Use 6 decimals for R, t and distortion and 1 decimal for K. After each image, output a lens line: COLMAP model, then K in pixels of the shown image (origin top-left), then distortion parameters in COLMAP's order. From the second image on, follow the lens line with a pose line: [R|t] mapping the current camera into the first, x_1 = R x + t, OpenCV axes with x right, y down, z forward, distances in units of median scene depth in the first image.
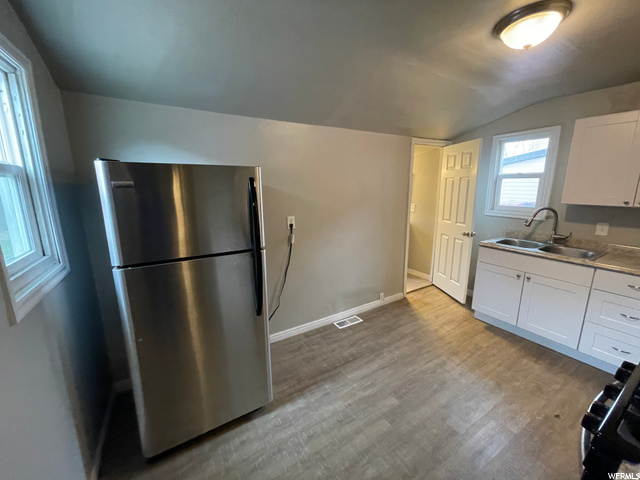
lens RADIAL K [[259.6, 0, 319.6], [0, 259.6, 236.4], [0, 0, 1]] dist [-0.000759, -0.000232]
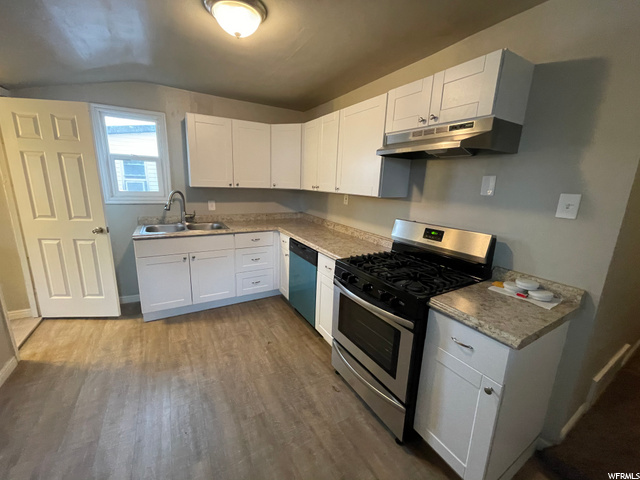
lens RADIAL K [[259.6, 0, 319.6], [0, 259.6, 236.4], [0, 0, 1]] dist [-0.000759, -0.000232]
pose [[0.027645, -0.212759, 0.976713, -0.192214], [0.153284, 0.966433, 0.206181, -0.058297], [-0.987795, 0.144014, 0.059330, 0.370483]]
